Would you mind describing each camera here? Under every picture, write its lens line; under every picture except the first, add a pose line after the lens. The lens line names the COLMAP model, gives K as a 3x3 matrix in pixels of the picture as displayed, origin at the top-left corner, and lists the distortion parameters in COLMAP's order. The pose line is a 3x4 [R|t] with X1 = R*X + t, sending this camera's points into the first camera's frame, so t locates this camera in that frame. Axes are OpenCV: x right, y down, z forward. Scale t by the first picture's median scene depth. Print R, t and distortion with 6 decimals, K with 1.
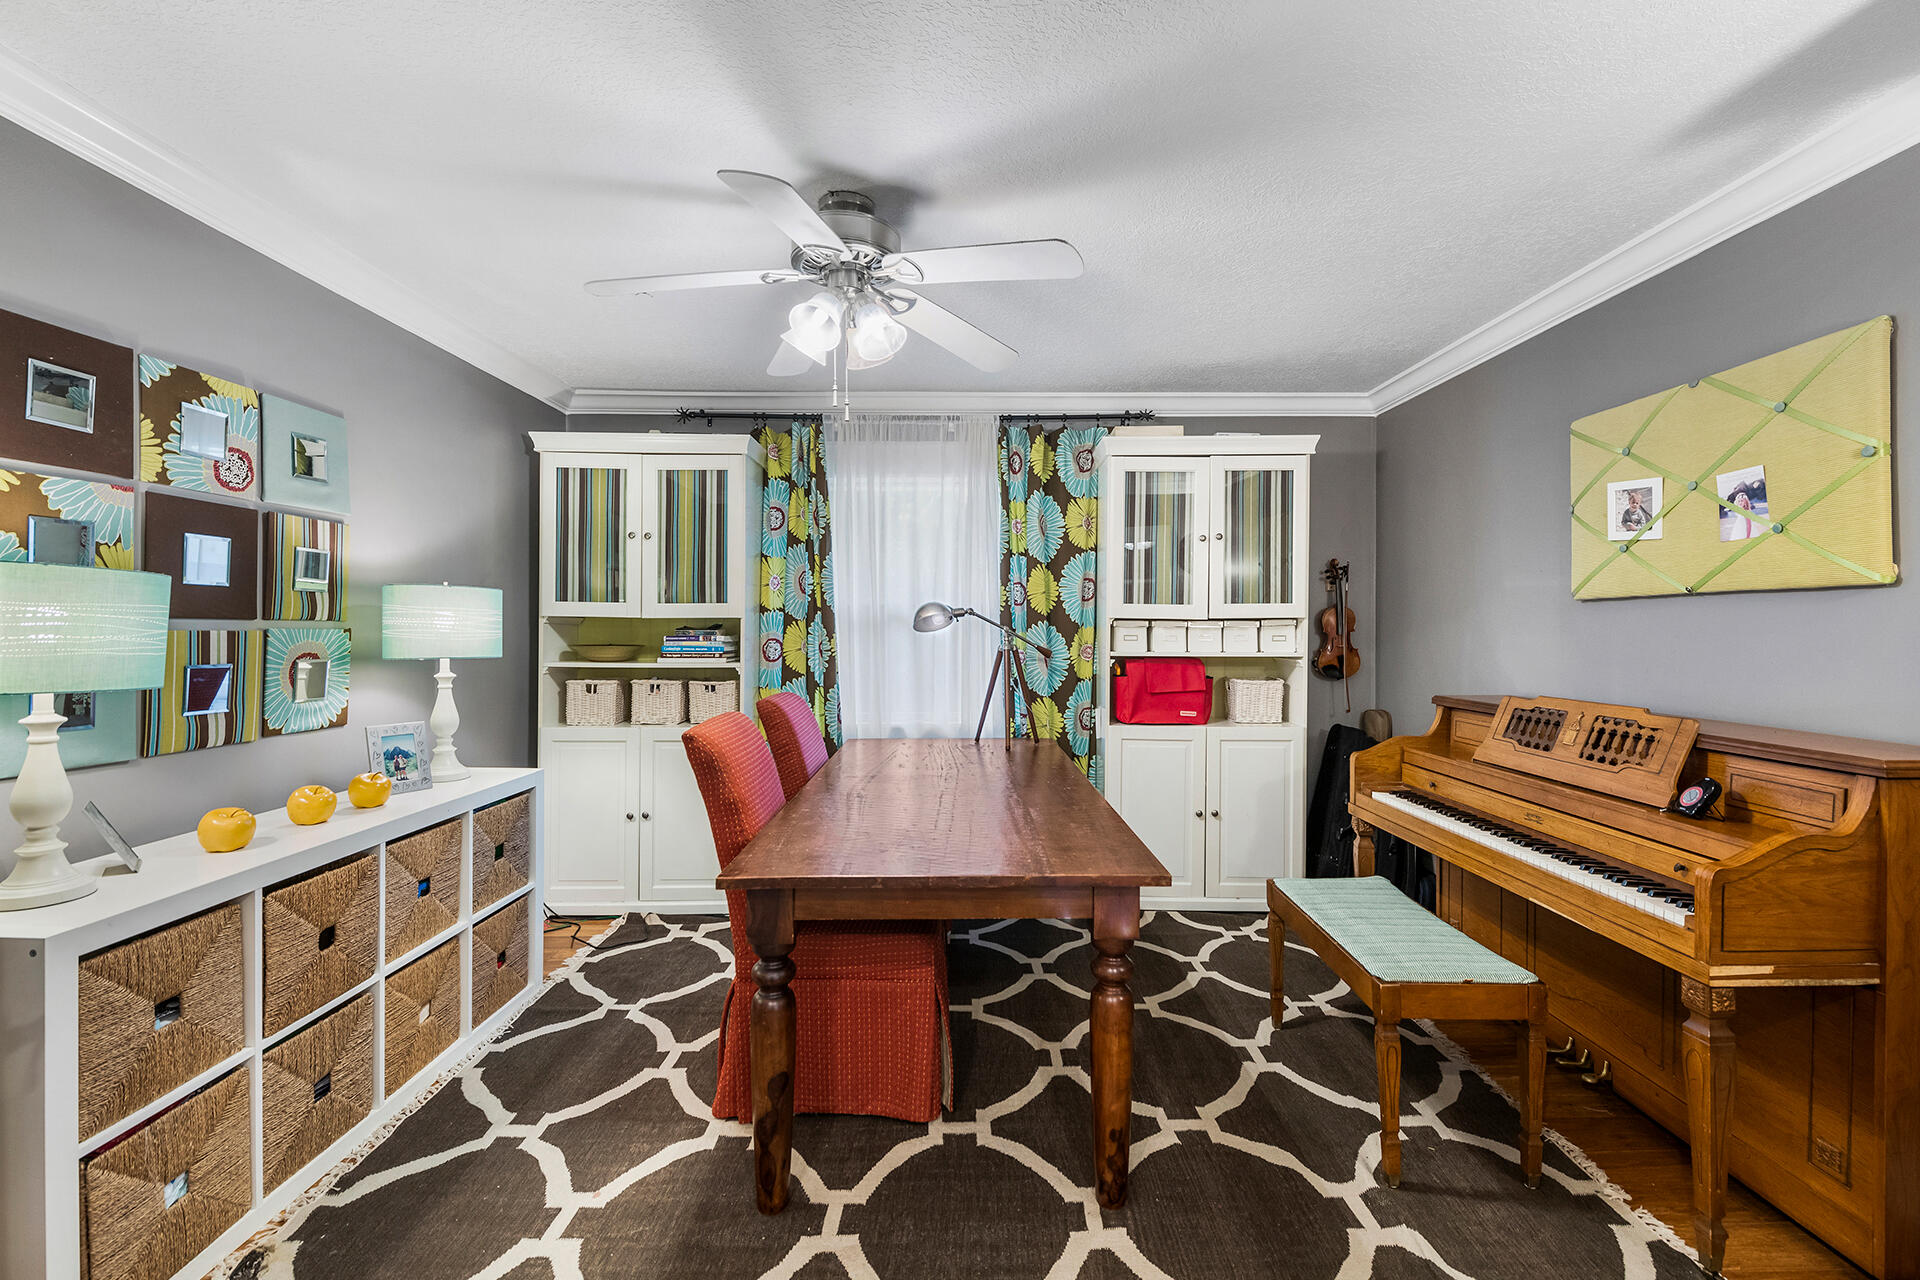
lens RADIAL K [[791.5, 0, 964.5], [0, 791.5, 626.3], [0, 0, 1]] dist [0.000788, -0.001699]
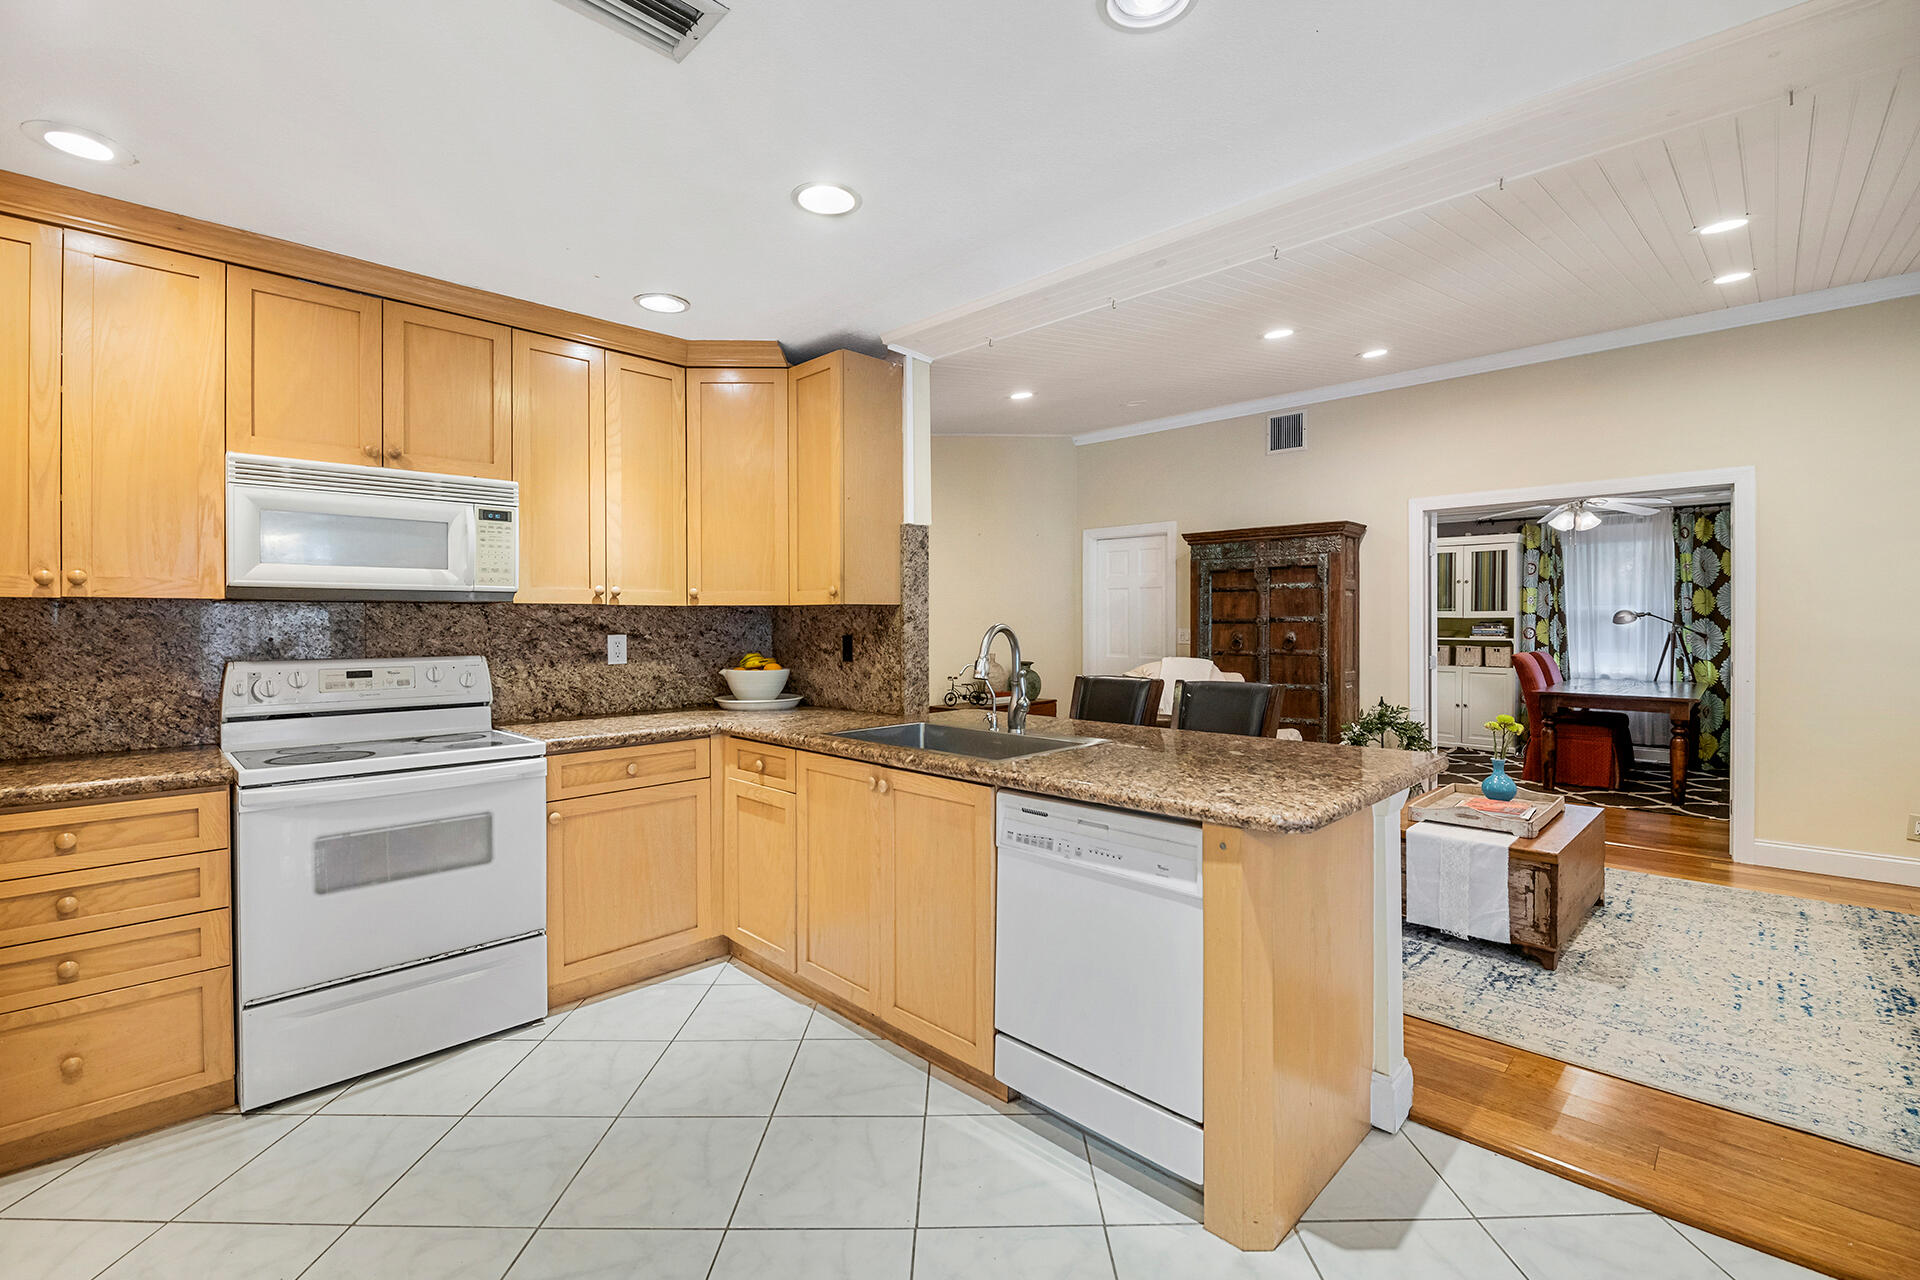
lens RADIAL K [[823.5, 0, 963.3], [0, 823.5, 624.8], [0, 0, 1]] dist [-0.014550, -0.002590]
pose [[0.712156, 0.003130, -0.702014, 0.212697], [-0.000818, 0.999993, 0.003628, 0.002043], [0.702021, -0.002009, 0.712154, -1.640740]]
